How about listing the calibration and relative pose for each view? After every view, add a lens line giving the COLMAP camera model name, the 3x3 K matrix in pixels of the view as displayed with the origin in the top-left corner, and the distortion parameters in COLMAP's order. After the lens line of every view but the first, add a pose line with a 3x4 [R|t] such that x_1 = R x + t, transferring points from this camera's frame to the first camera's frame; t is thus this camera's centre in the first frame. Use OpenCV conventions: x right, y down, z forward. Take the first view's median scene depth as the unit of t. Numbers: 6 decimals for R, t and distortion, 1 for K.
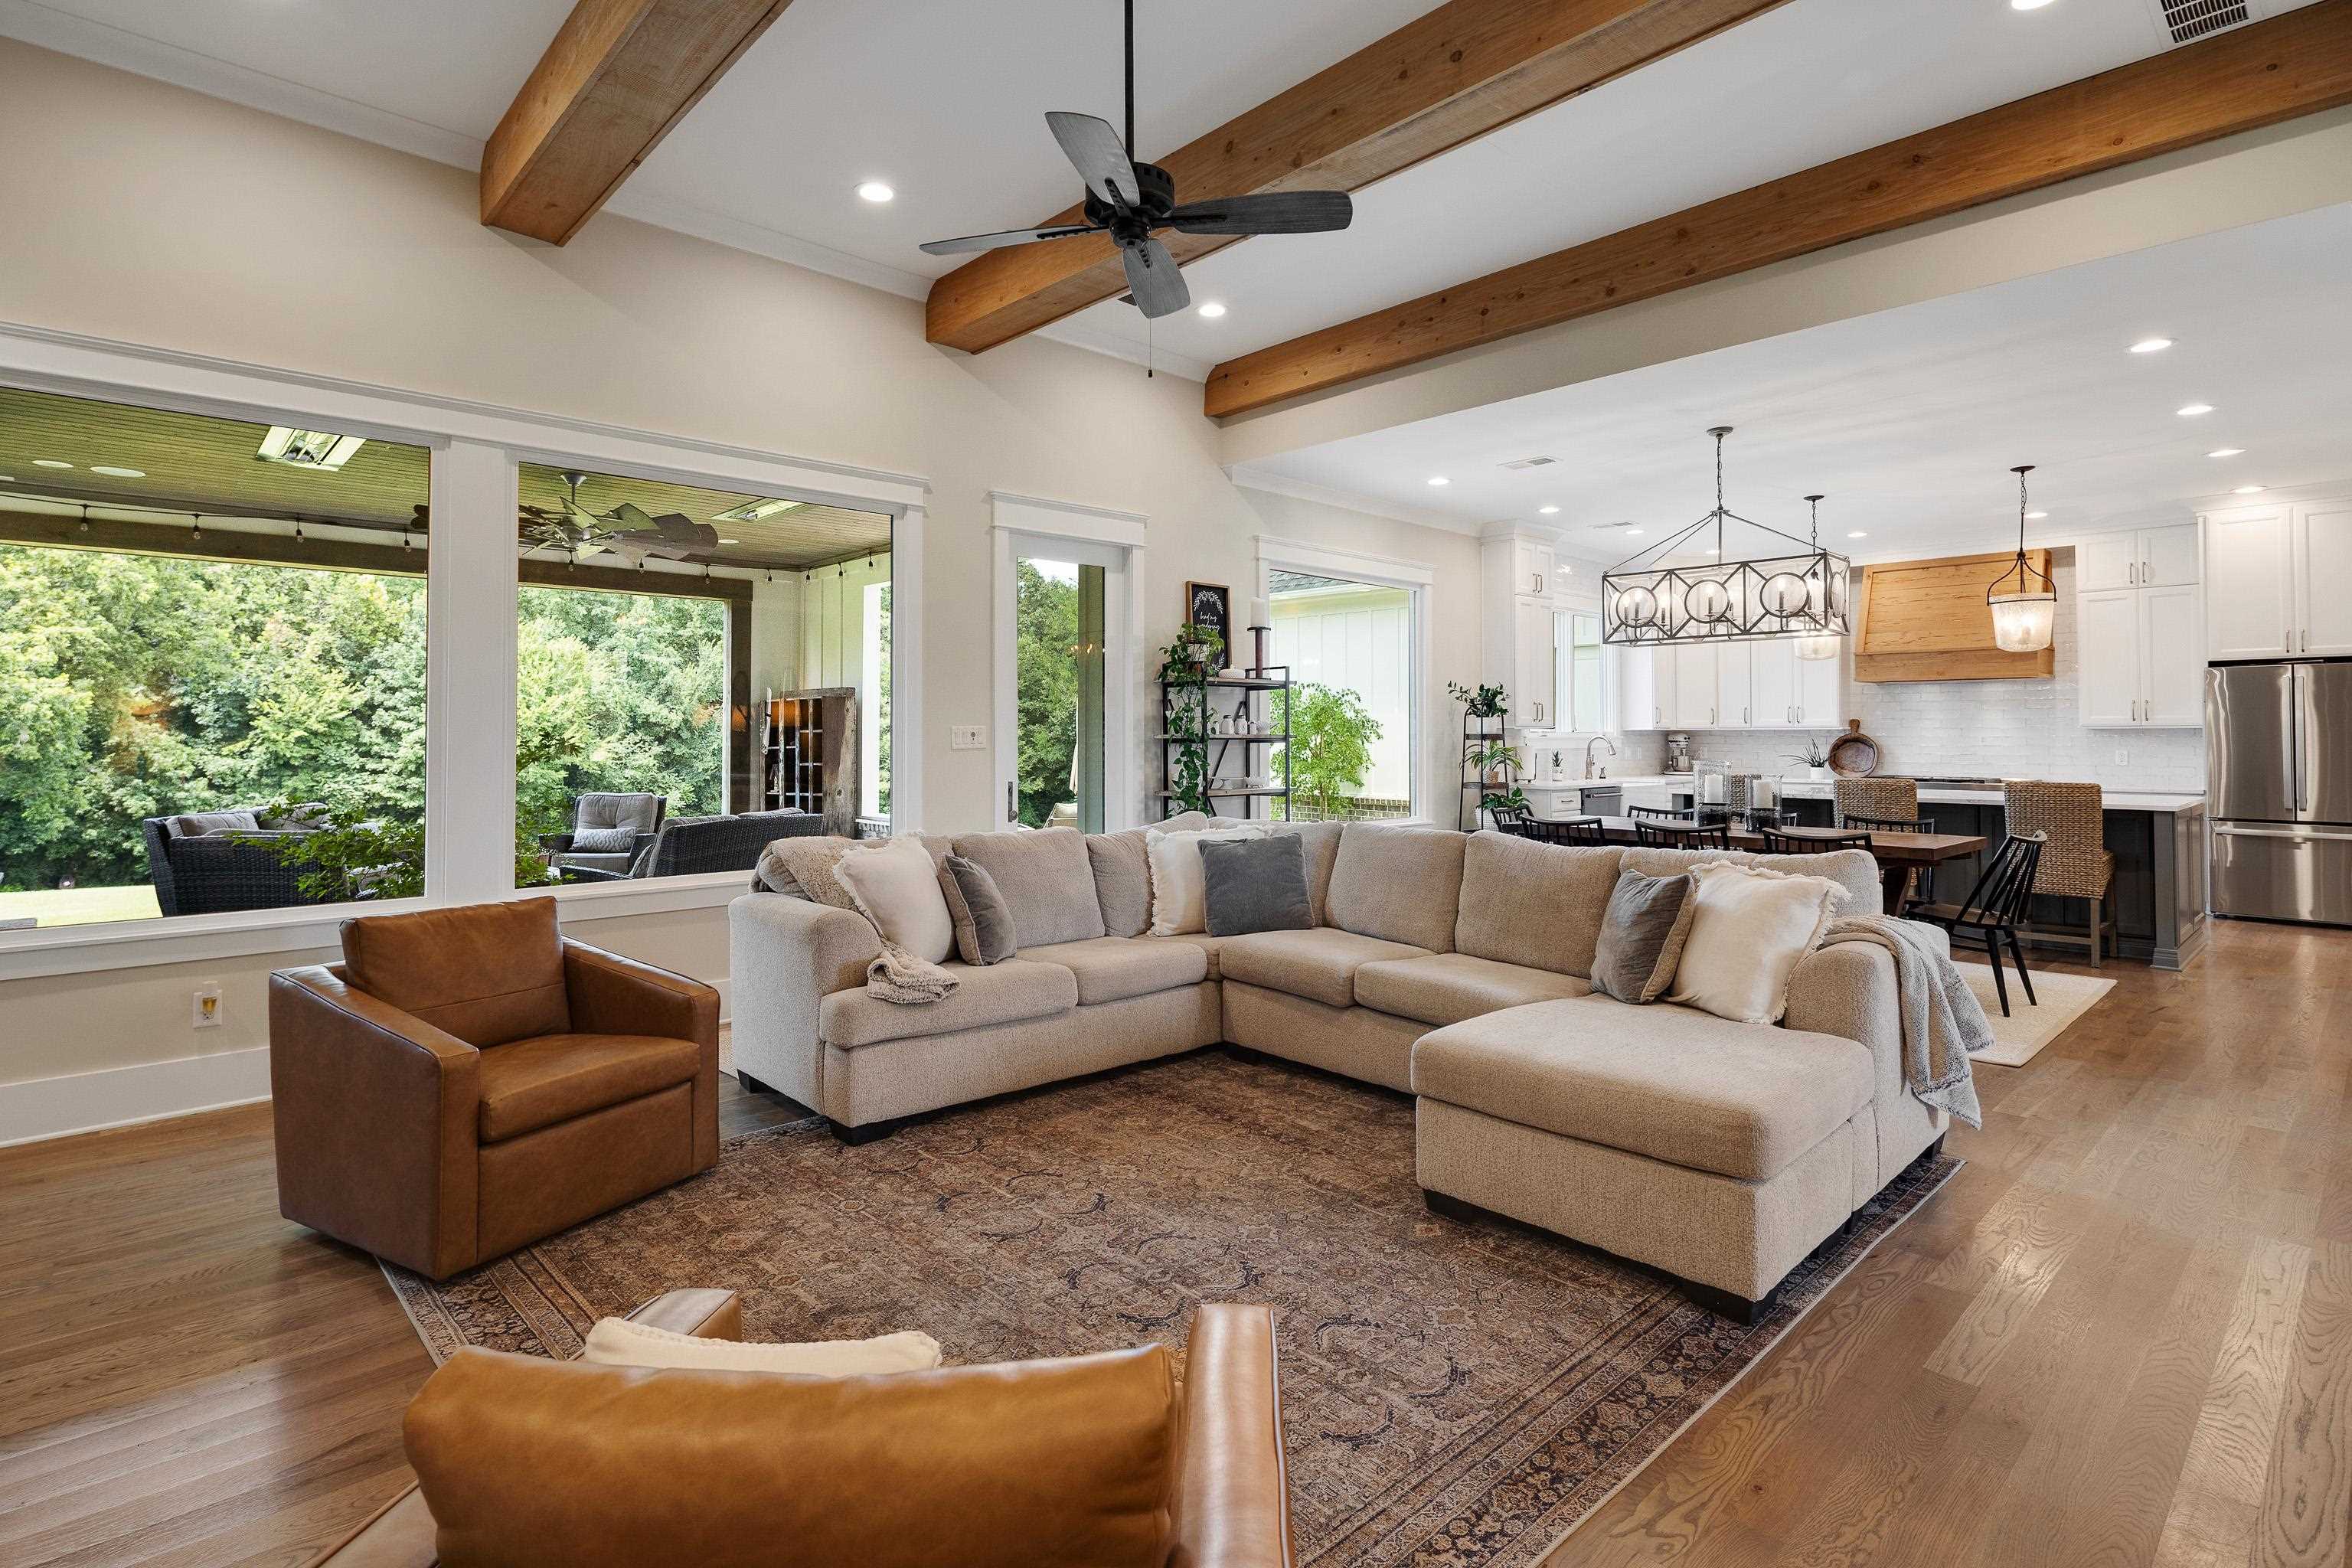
lens RADIAL K [[1141.8, 0, 1182.3], [0, 1141.8, 706.7], [0, 0, 1]] dist [0.006466, -0.004094]
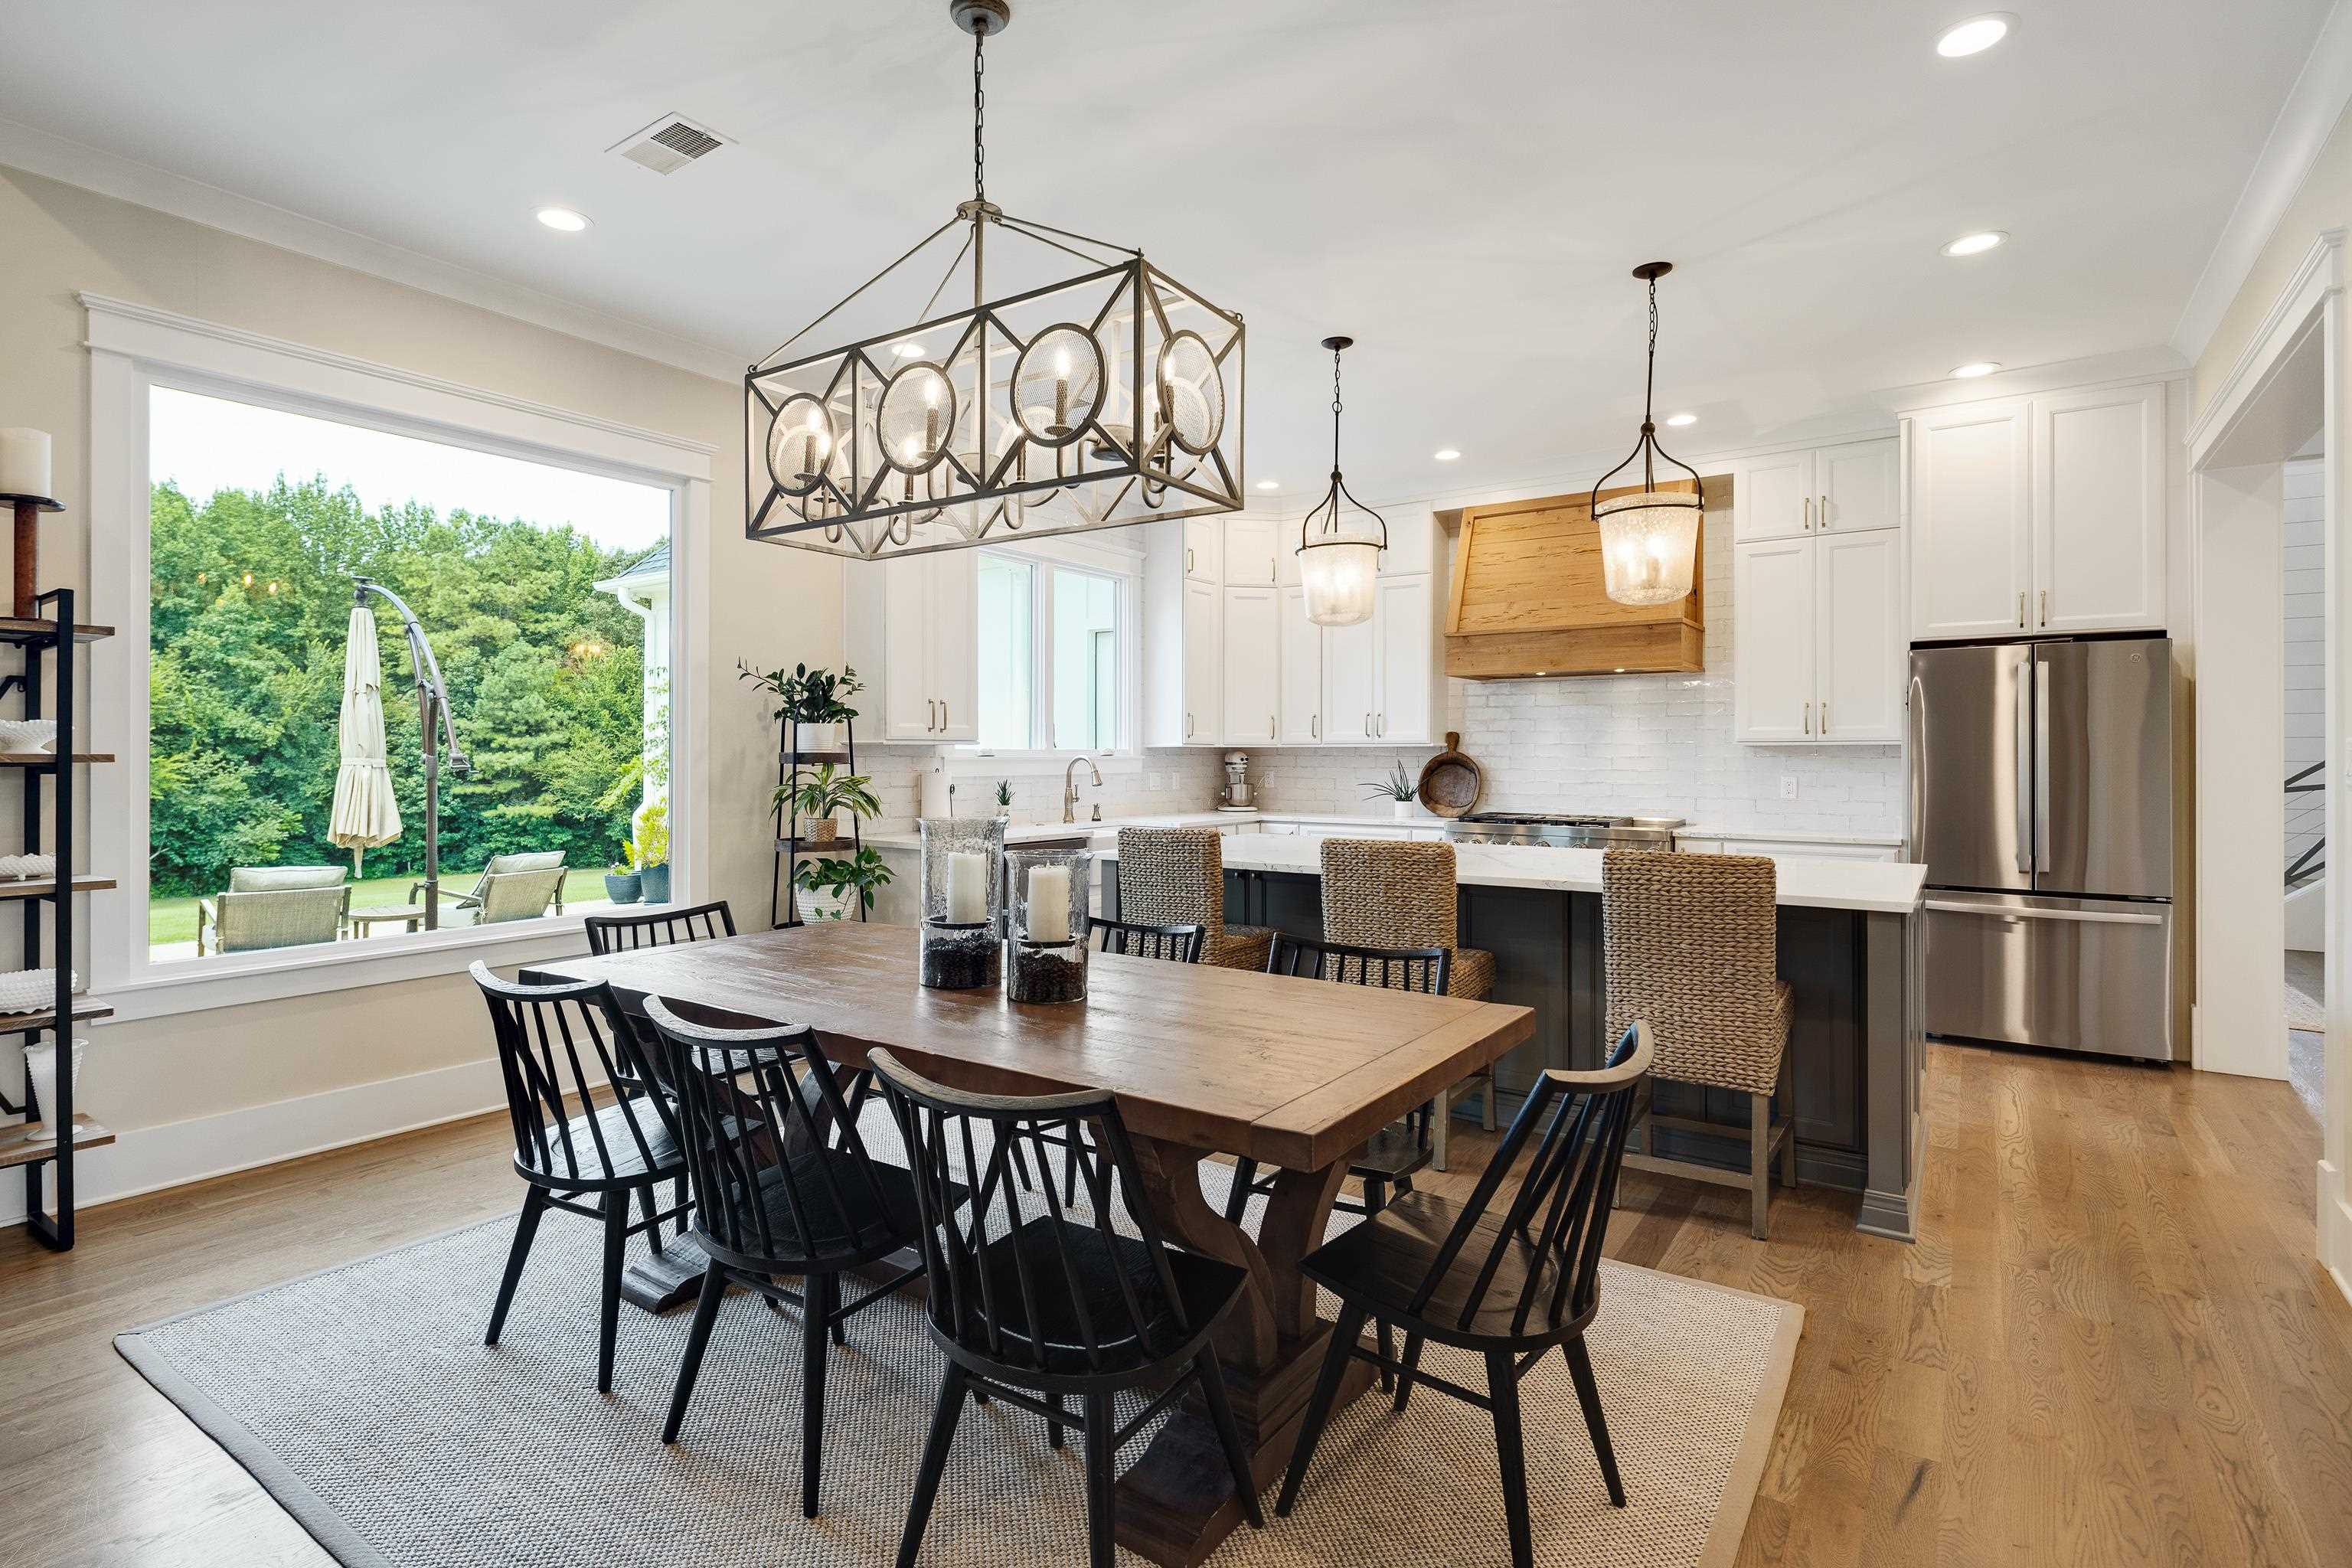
lens RADIAL K [[1141.8, 0, 1174.0], [0, 1141.8, 743.2], [0, 0, 1]] dist [0.006466, -0.004094]
pose [[0.978180, 0.001928, 0.207752, 0.304863], [-0.005286, 0.999864, 0.015611, 0.008798], [-0.207694, -0.016369, 0.978057, 0.390014]]
